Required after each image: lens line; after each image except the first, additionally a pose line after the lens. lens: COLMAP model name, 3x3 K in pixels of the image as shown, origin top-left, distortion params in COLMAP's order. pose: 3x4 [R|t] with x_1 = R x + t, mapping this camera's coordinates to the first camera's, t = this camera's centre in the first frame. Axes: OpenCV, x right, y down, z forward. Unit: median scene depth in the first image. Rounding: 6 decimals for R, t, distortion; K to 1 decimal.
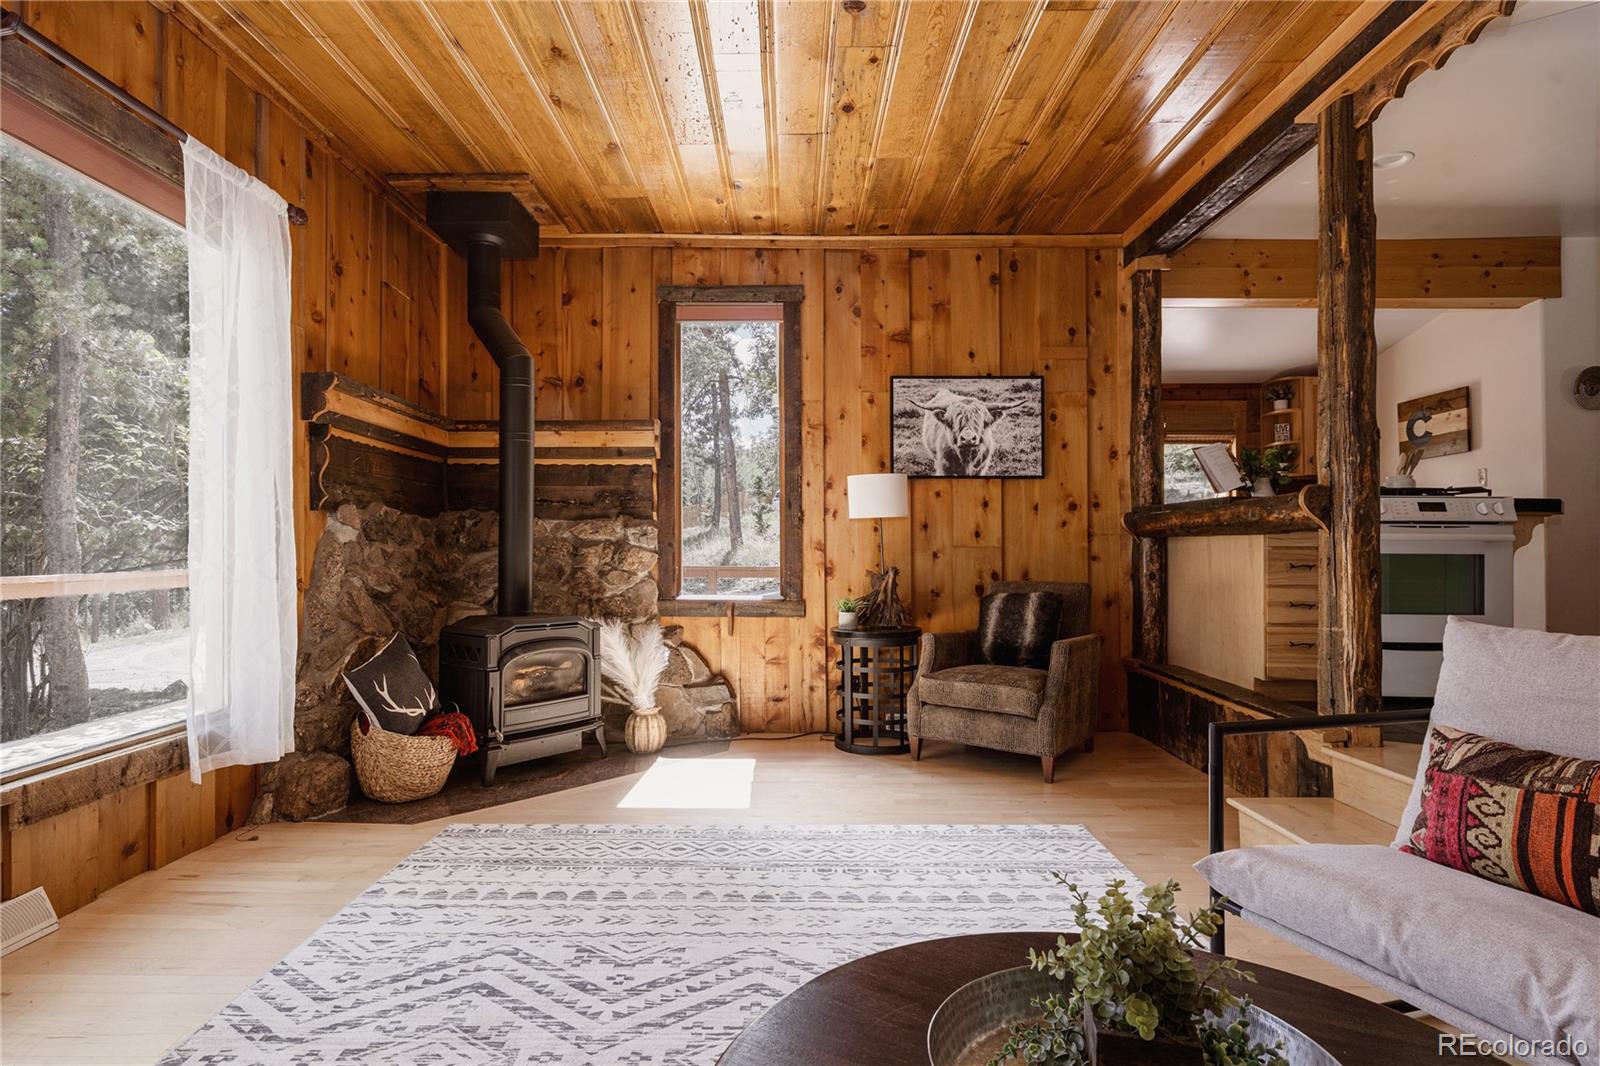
lens RADIAL K [[878.4, 0, 751.9], [0, 878.4, 538.4], [0, 0, 1]] dist [-0.002115, 0.003120]
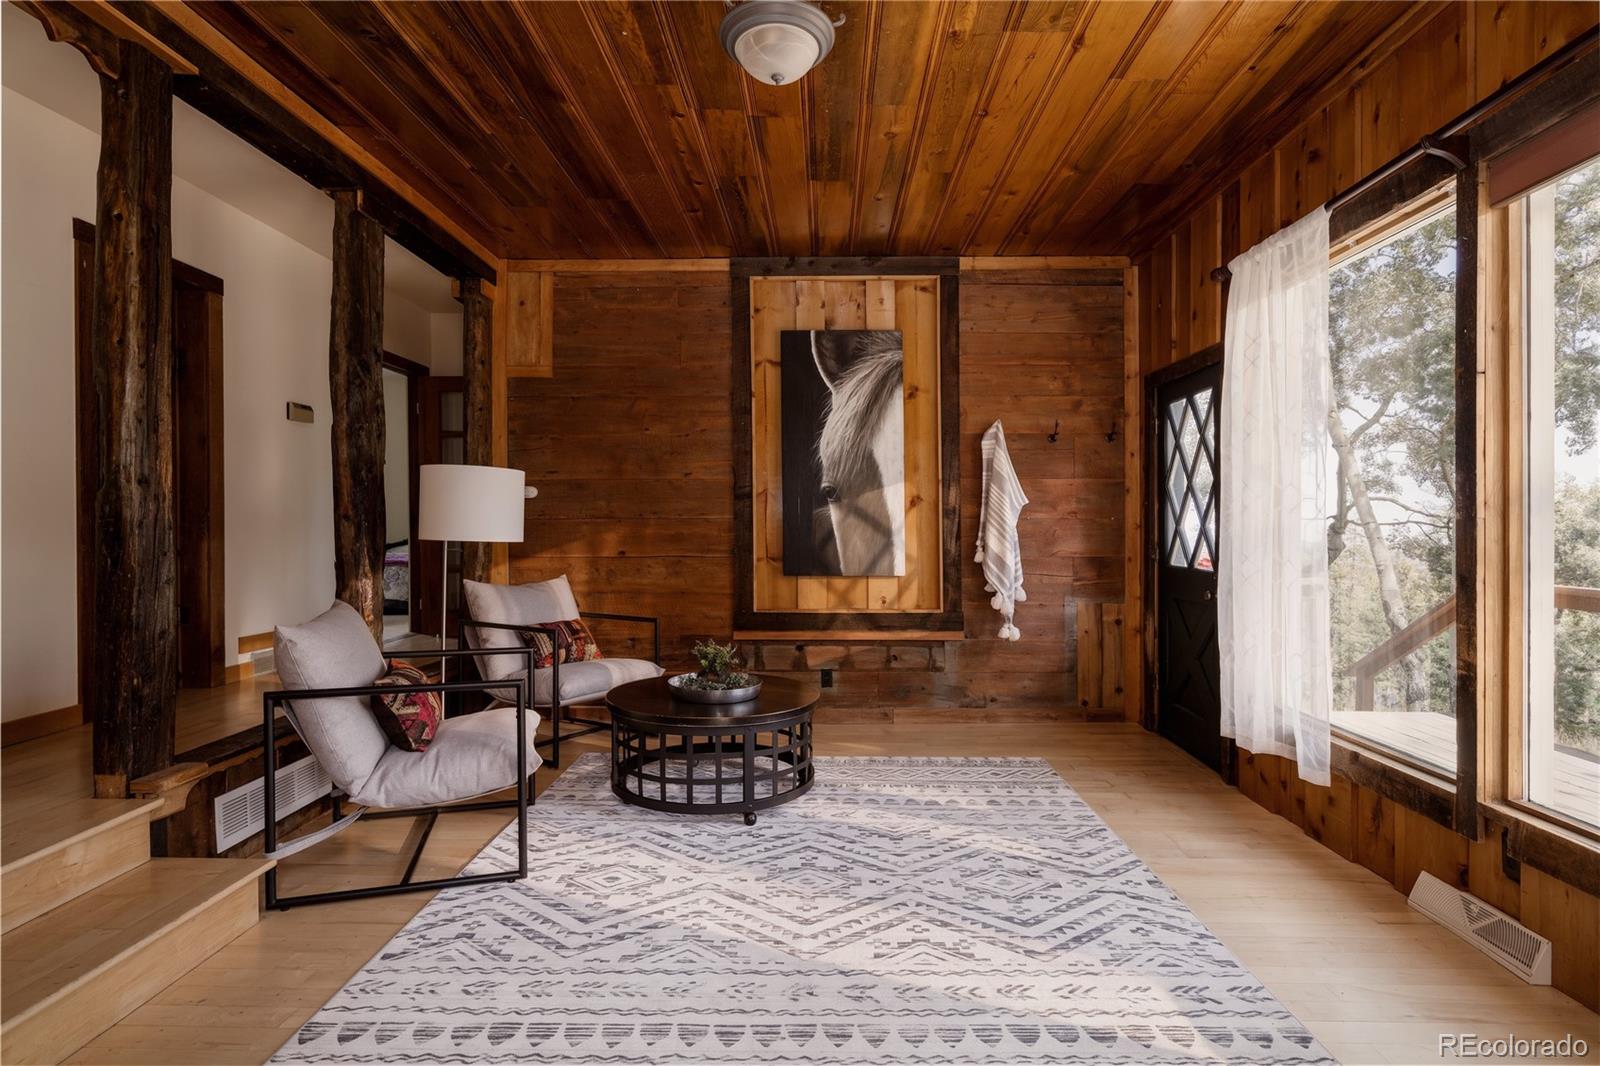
lens RADIAL K [[816.5, 0, 811.2], [0, 816.5, 529.9], [0, 0, 1]] dist [0.001015, -0.000897]
pose [[-0.999758, -0.007913, -0.020537, 0.013143], [-0.007681, 0.999906, -0.011351, -0.021488], [0.020625, -0.011190, -0.999725, 1.033077]]
